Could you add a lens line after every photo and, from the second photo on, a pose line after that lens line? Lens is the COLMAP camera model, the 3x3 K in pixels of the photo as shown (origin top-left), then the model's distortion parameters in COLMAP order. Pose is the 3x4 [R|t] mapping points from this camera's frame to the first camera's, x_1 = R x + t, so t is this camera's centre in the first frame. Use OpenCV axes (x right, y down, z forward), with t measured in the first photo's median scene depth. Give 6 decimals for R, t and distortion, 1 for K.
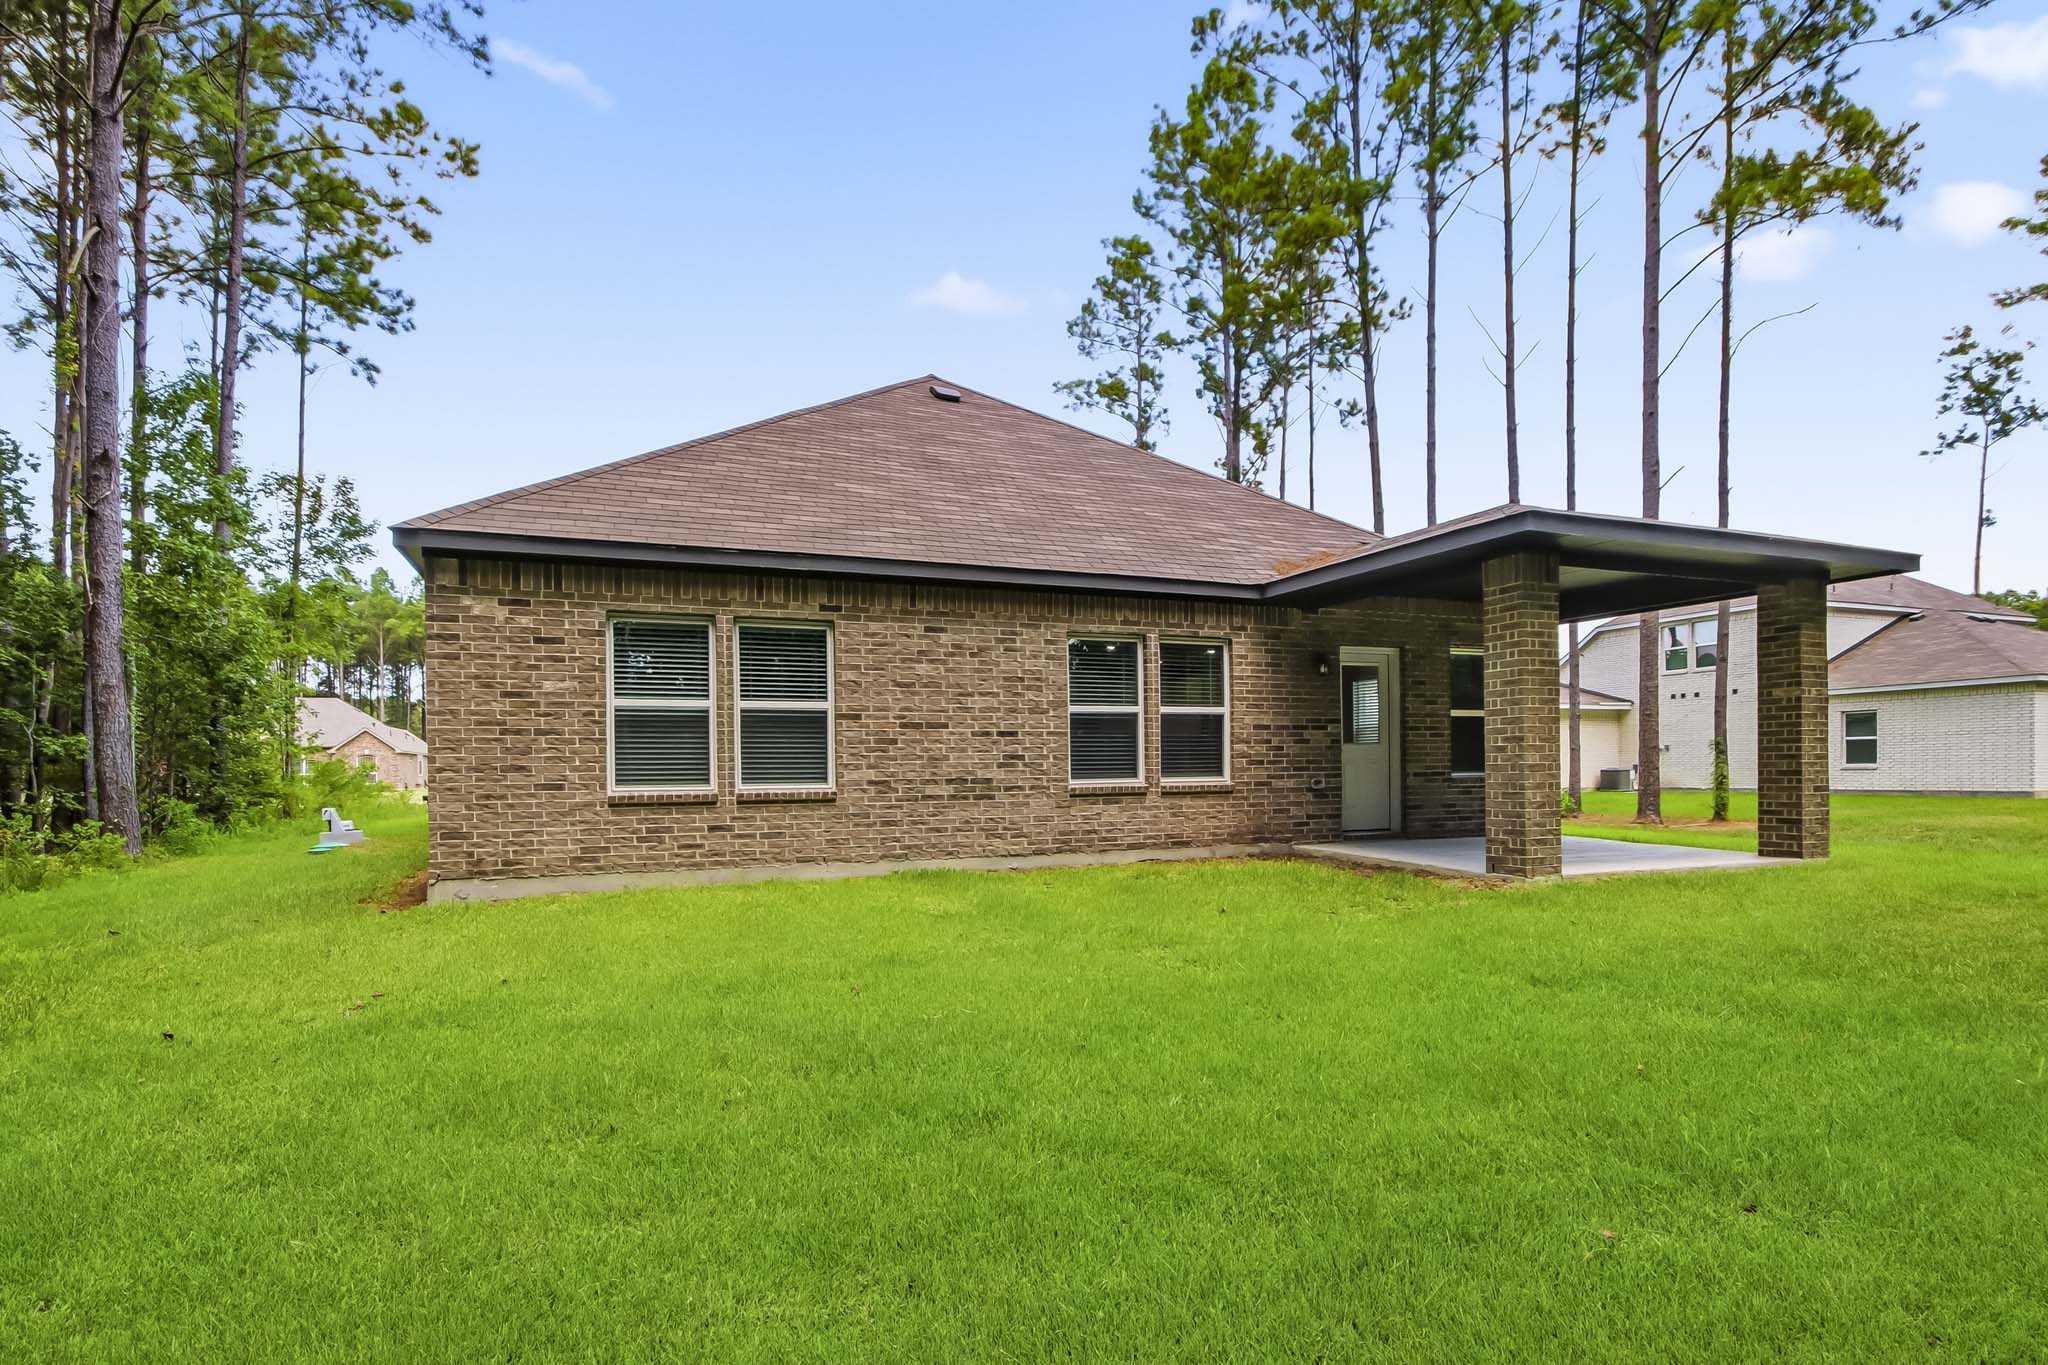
lens RADIAL K [[963.4, 0, 1024.0], [0, 963.4, 697.3], [0, 0, 1]] dist [0.003920, -0.004944]
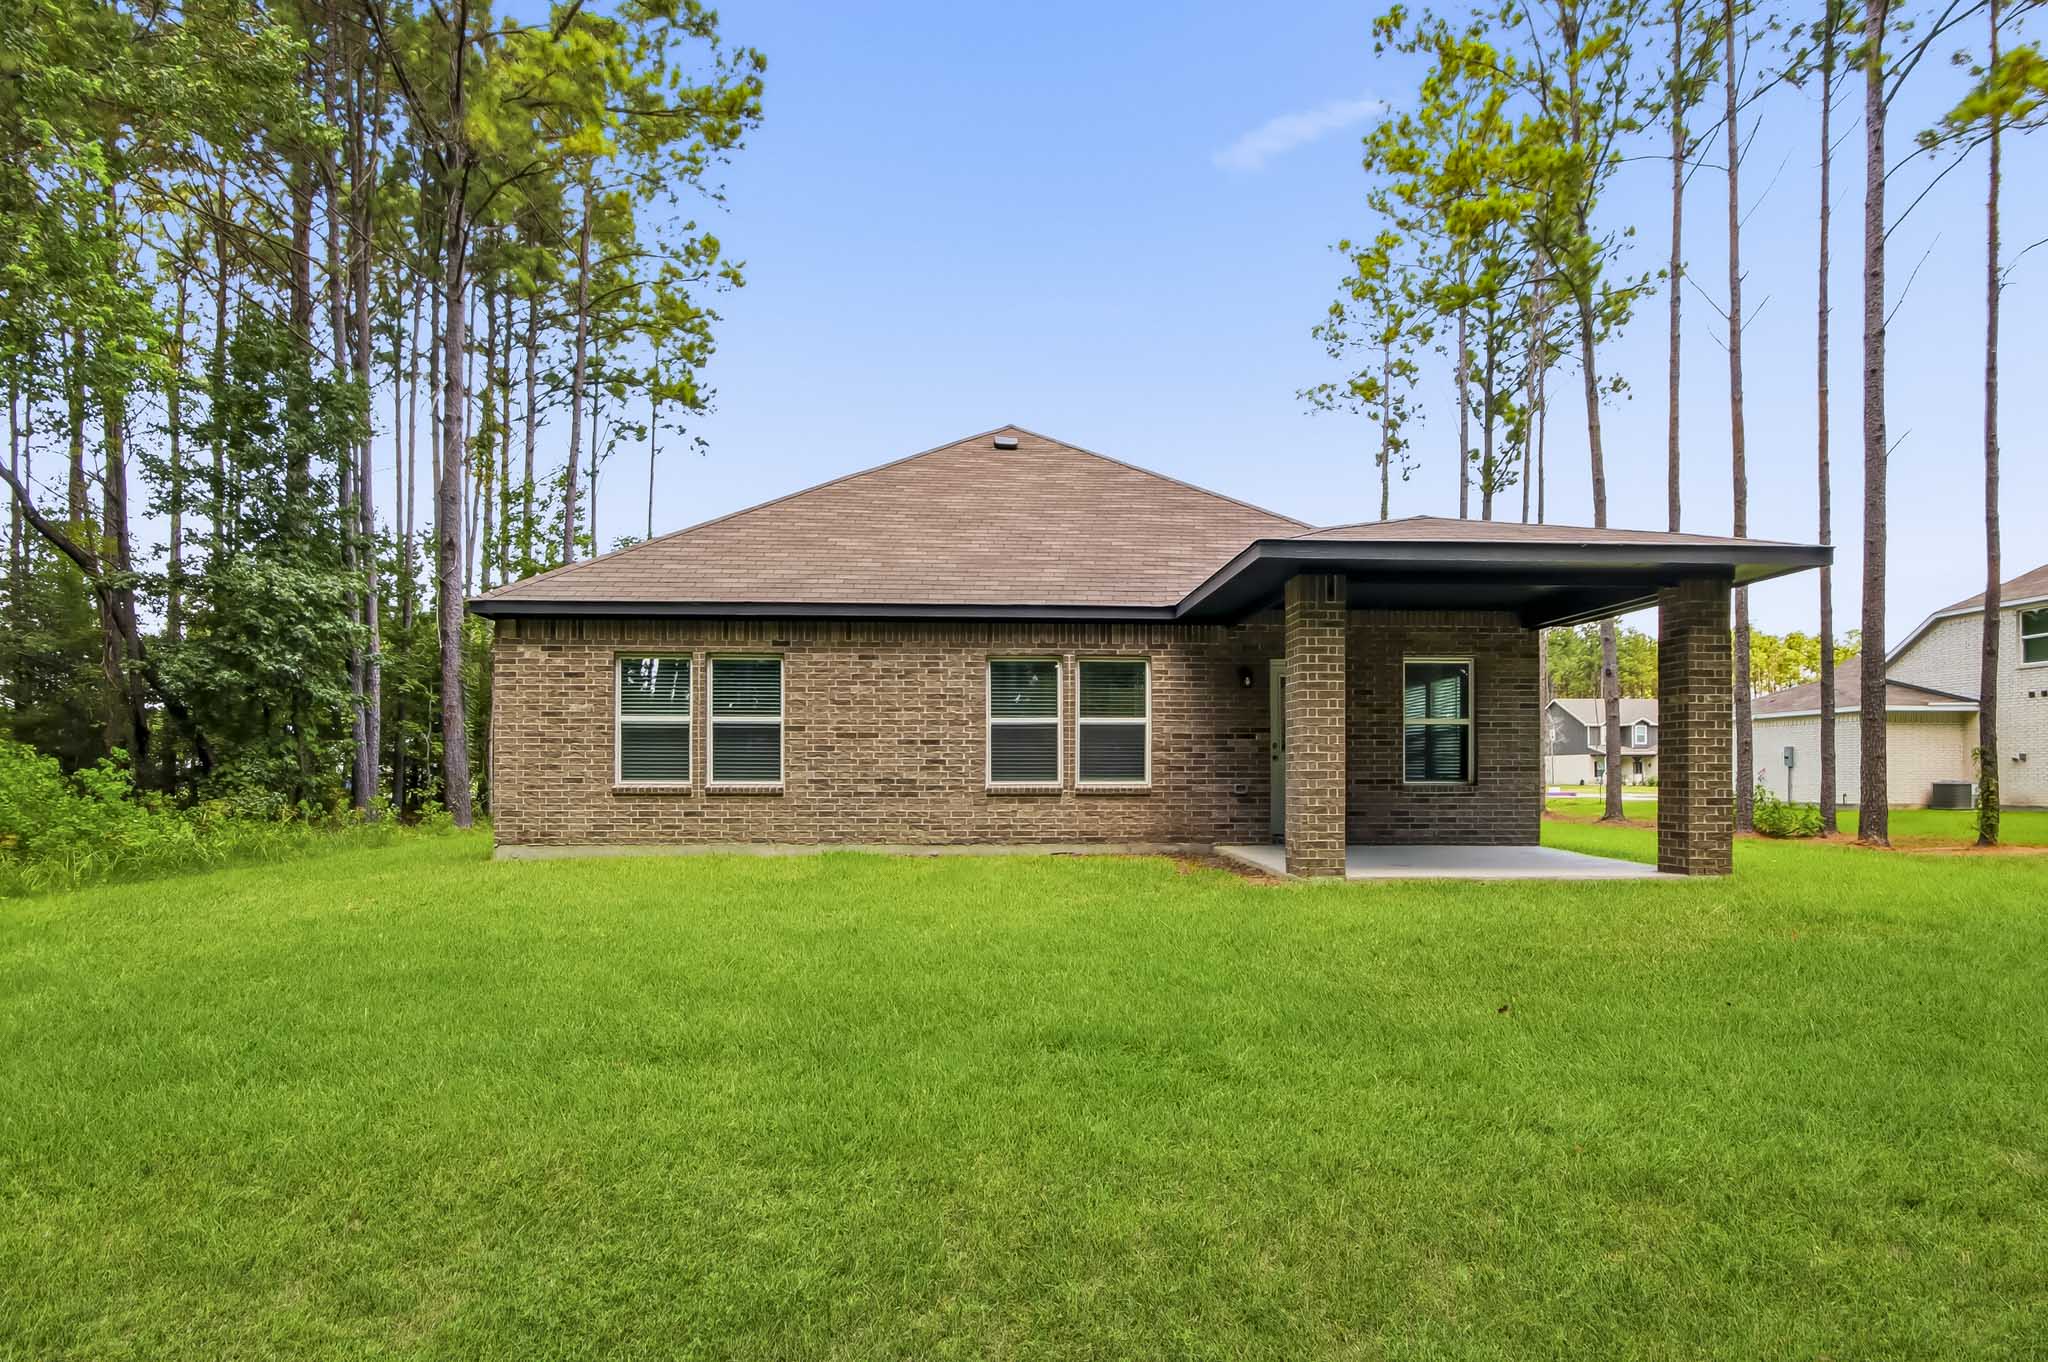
lens RADIAL K [[963.4, 0, 1082.7], [0, 963.4, 686.2], [0, 0, 1]] dist [0.003920, -0.004944]
pose [[0.951741, -0.016650, -0.306450, 0.483497], [0.011479, 0.999760, -0.018668, -0.006337], [0.306687, 0.014249, 0.951704, -0.074705]]
